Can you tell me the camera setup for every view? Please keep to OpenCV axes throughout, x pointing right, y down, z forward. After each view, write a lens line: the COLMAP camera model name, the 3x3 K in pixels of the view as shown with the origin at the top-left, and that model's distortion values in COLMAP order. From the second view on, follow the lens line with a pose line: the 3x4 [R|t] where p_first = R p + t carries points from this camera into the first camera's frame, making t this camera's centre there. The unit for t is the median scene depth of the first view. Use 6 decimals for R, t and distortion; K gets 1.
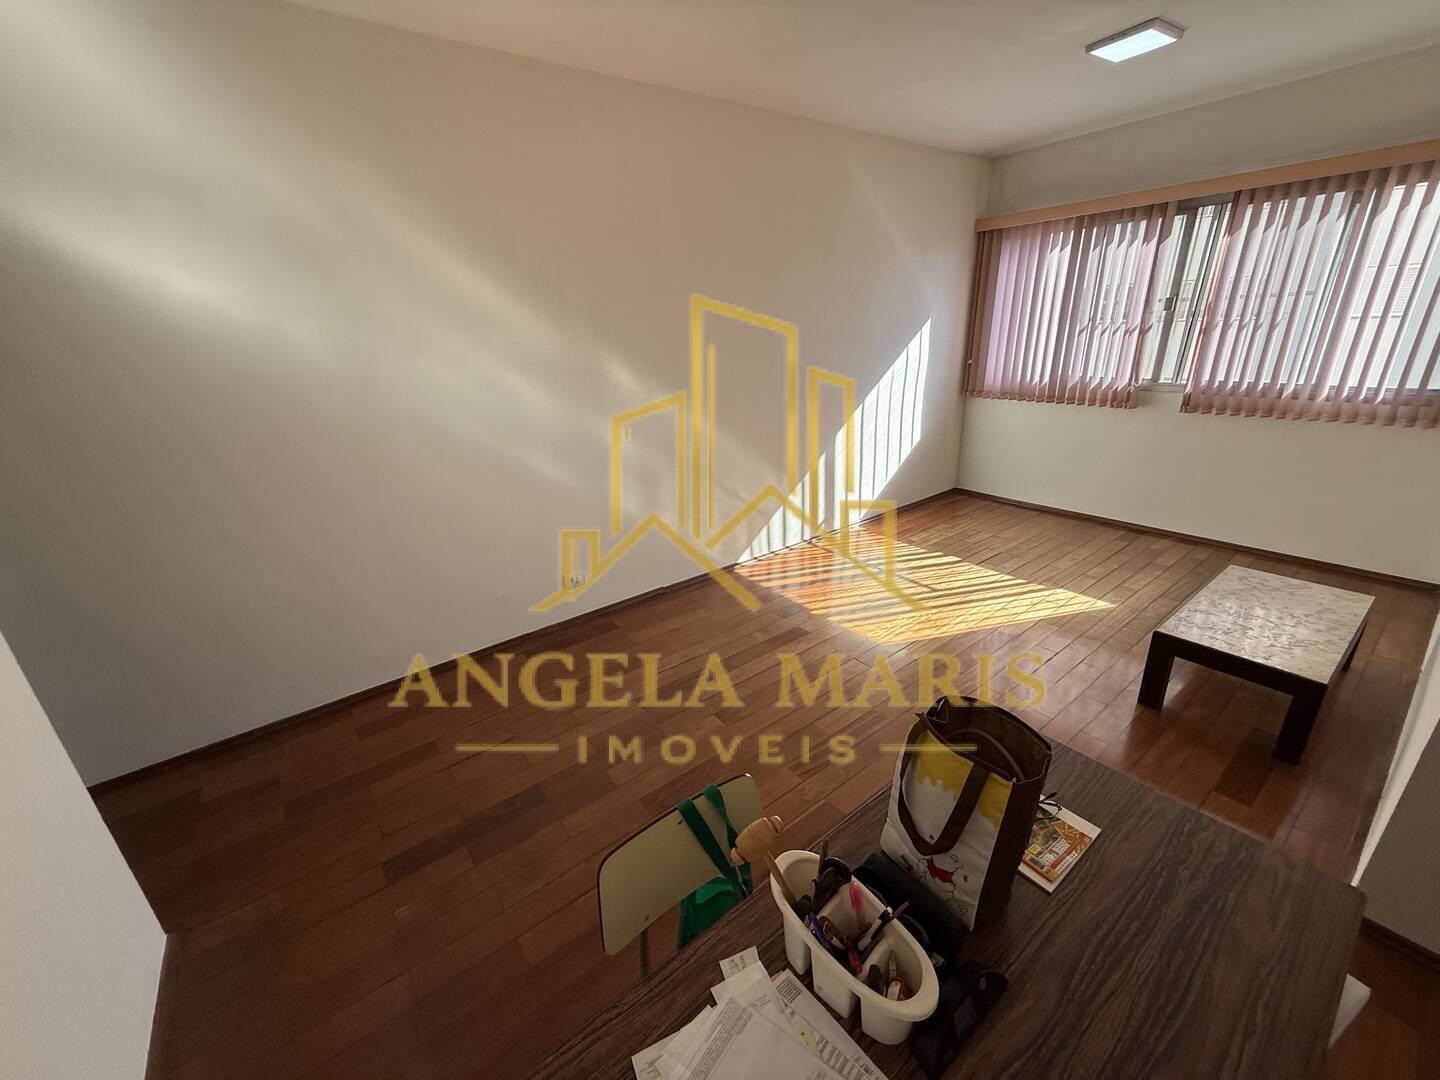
lens RADIAL K [[571.7, 0, 716.8], [0, 571.7, 547.0], [0, 0, 1]] dist [0.002324, -0.000196]
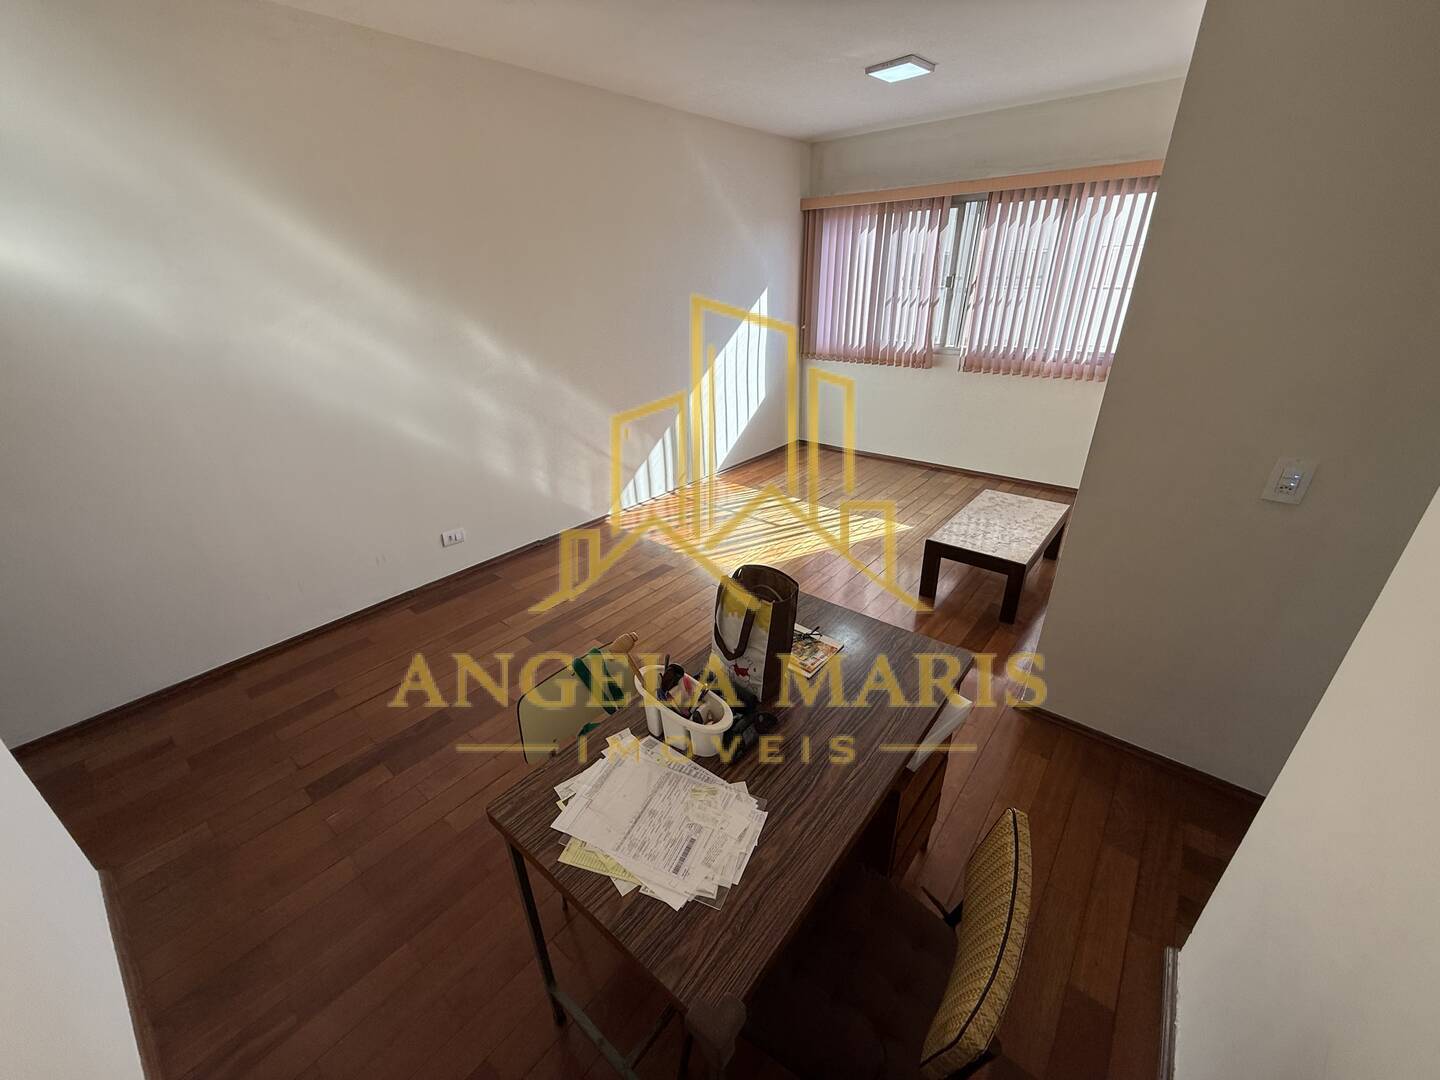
lens RADIAL K [[571.7, 0, 715.5], [0, 571.7, 543.7], [0, 0, 1]] dist [0.002324, -0.000196]
pose [[0.974732, -0.073073, 0.211089, 0.001604], [0.059977, 0.995895, 0.067797, 0.029258], [-0.215177, -0.053424, 0.975113, -0.159661]]
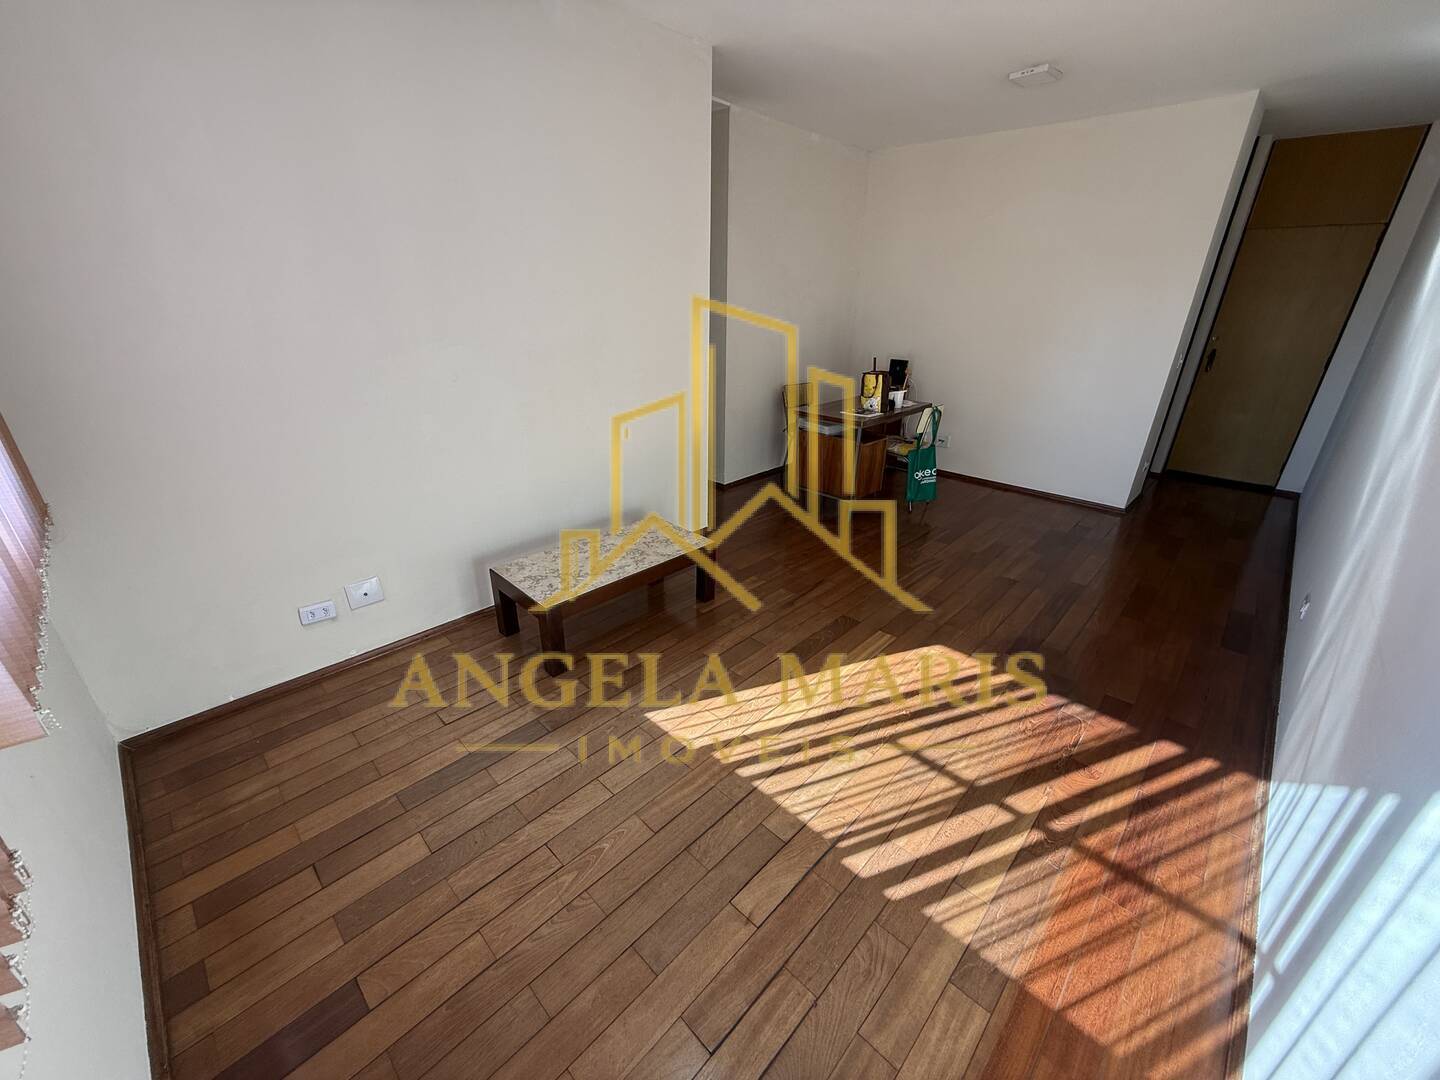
lens RADIAL K [[571.7, 0, 719.9], [0, 571.7, 538.2], [0, 0, 1]] dist [0.002324, -0.000196]
pose [[-0.987557, 0.081861, -0.134275, 0.782090], [-0.037547, 0.706405, 0.706812, -0.637152], [0.152713, 0.703058, -0.694541, 1.562432]]
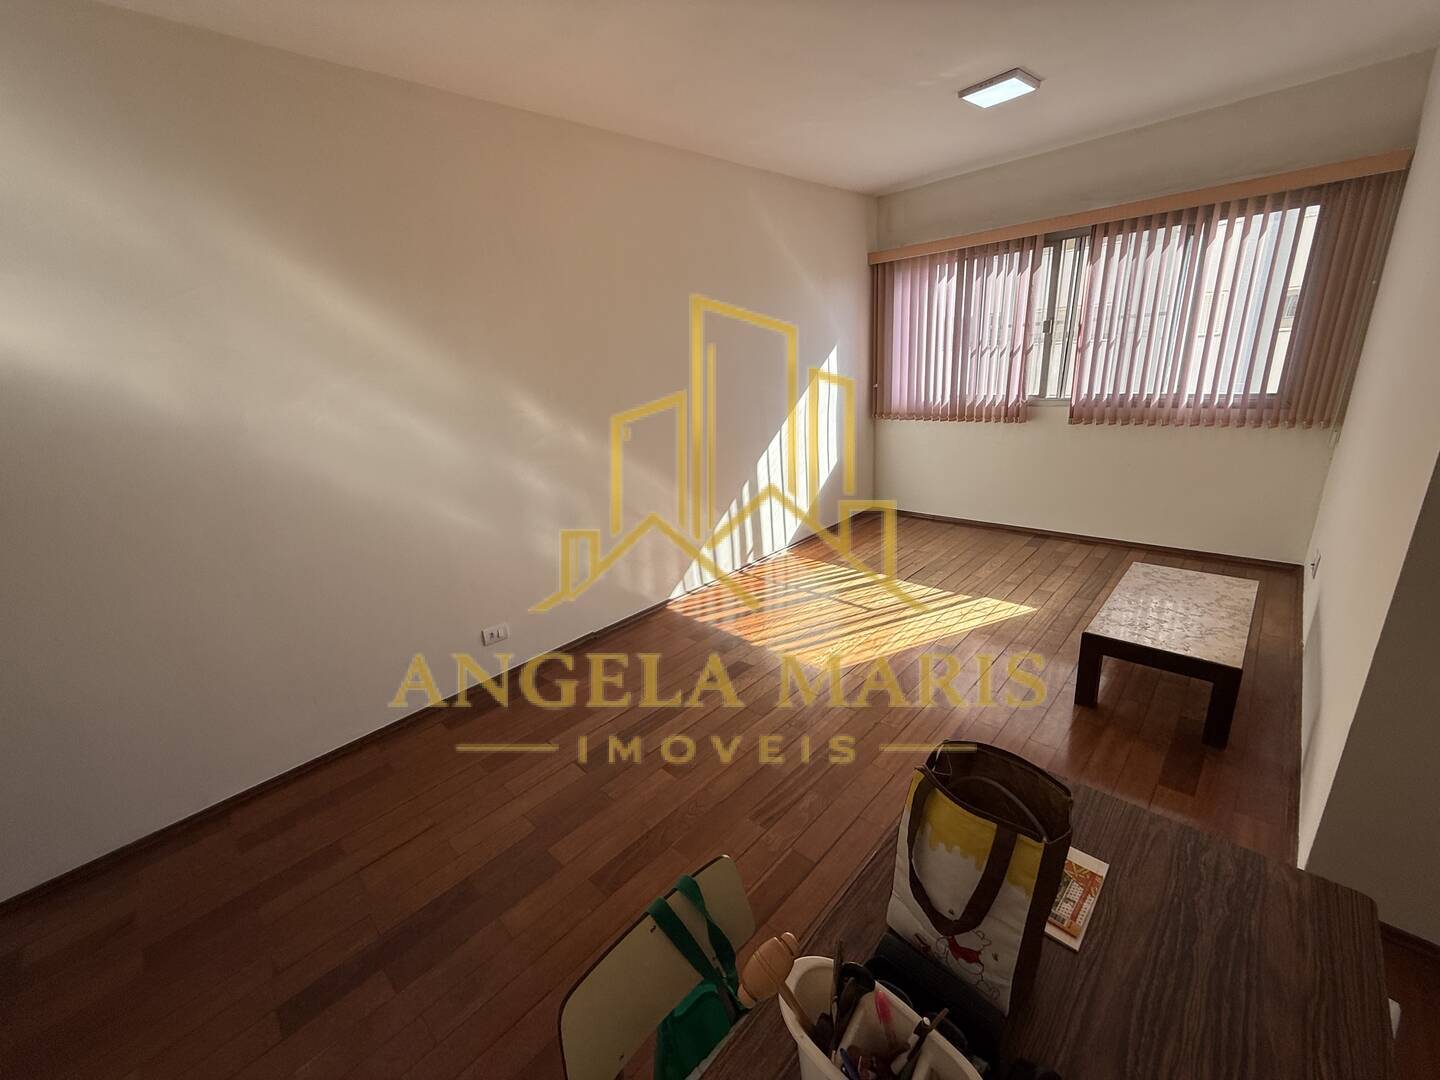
lens RADIAL K [[571.7, 0, 715.6], [0, 571.7, 545.3], [0, 0, 1]] dist [0.002324, -0.000196]
pose [[0.987665, -0.075759, 0.137033, -0.016588], [0.083458, 0.995188, -0.051337, -0.009919], [-0.132484, 0.062140, 0.989235, 0.045147]]
